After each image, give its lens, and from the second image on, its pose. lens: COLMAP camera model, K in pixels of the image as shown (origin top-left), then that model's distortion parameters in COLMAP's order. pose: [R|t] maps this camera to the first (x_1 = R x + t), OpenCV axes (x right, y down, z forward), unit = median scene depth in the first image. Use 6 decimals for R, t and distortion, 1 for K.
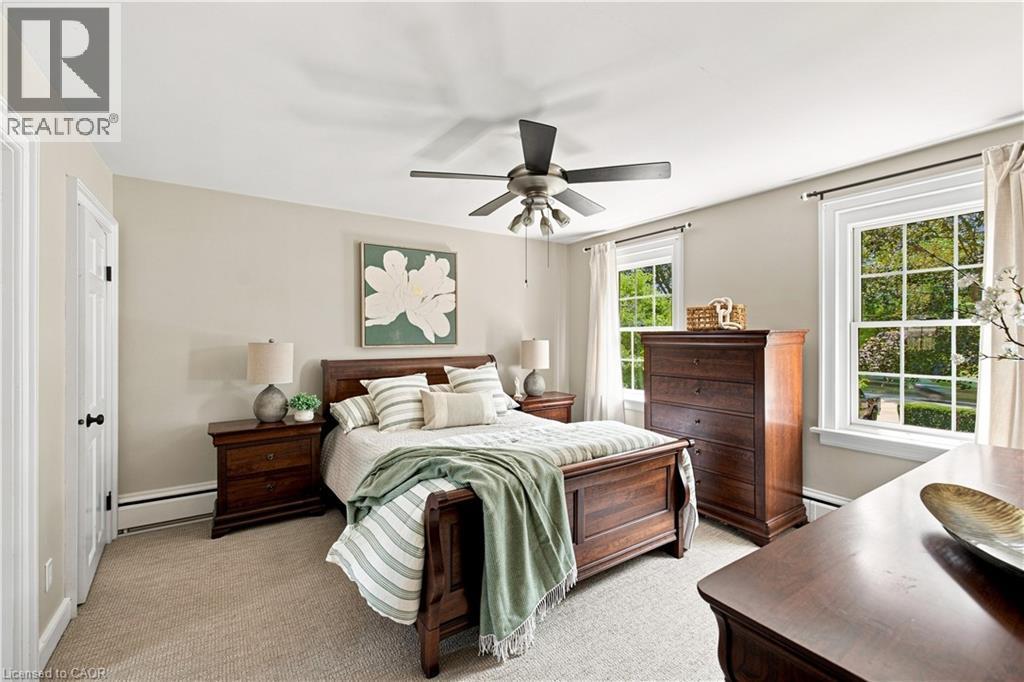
lens RADIAL K [[468.2, 0, 512.0], [0, 468.2, 339.5], [0, 0, 1]] dist [0.000282, 0.000076]
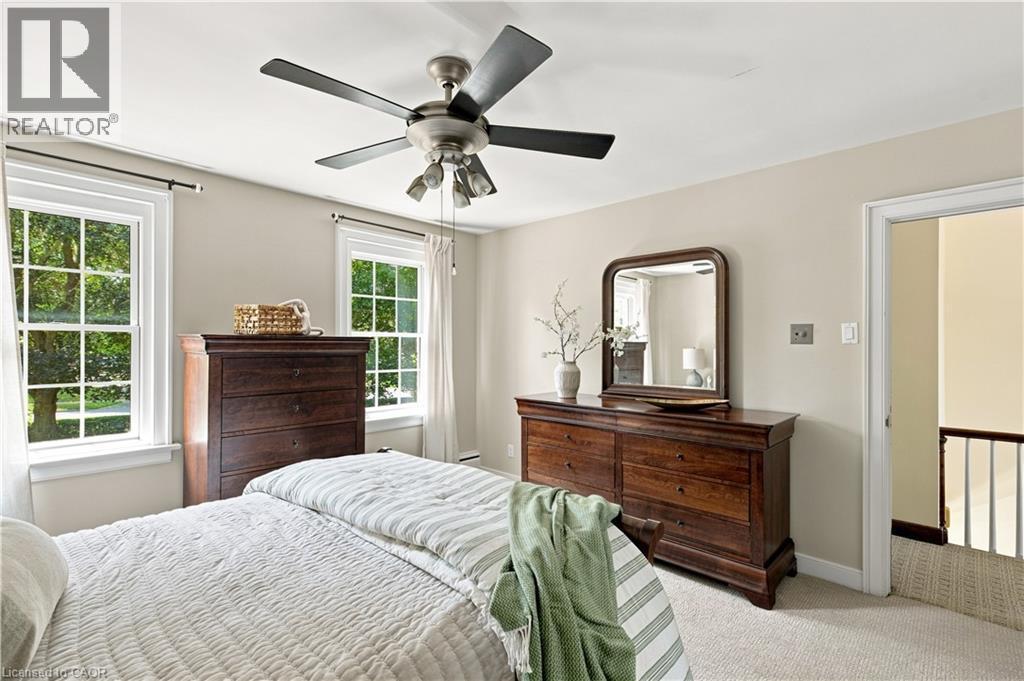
lens RADIAL K [[468.2, 0, 512.0], [0, 468.2, 342.4], [0, 0, 1]] dist [0.000282, 0.000076]
pose [[-0.249855, 0.004905, 0.968271, -0.500948], [-0.001029, 0.999985, -0.005331, -0.002166], [-0.968283, -0.002328, -0.249847, 0.802393]]
